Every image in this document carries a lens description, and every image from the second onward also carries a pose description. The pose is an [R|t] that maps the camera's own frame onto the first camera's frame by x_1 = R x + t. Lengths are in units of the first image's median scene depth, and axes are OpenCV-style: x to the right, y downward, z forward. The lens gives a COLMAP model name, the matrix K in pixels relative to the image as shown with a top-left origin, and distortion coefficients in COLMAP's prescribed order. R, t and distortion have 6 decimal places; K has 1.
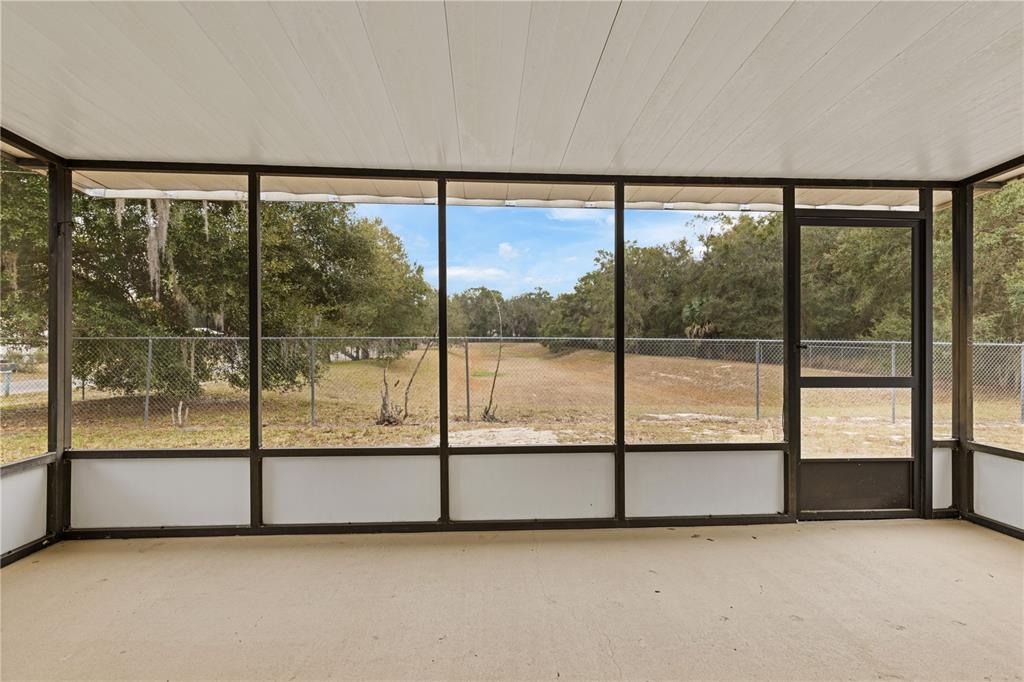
lens RADIAL K [[471.7, 0, 512.0], [0, 471.7, 341.0], [0, 0, 1]] dist [0.002311, 0.000054]
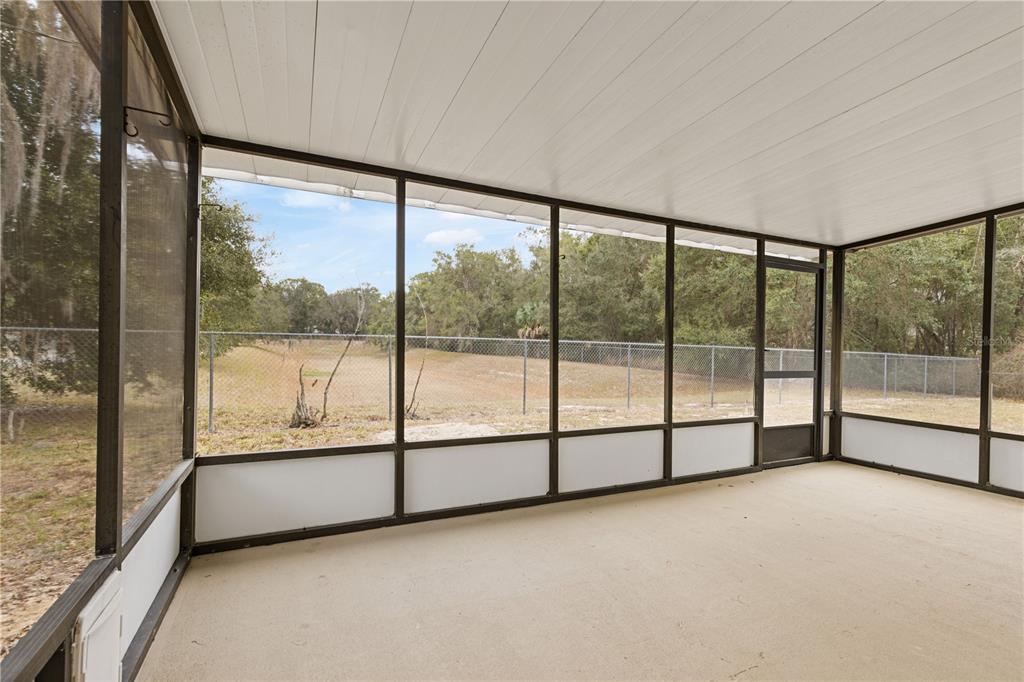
lens RADIAL K [[466.2, 0, 511.9], [0, 466.2, 350.6], [0, 0, 1]] dist [0.005904, 0.000195]
pose [[0.927997, 0.010236, 0.372447, -0.297712], [-0.018953, 0.999625, 0.019749, -0.000813], [-0.372105, -0.025386, 0.927843, -0.021054]]
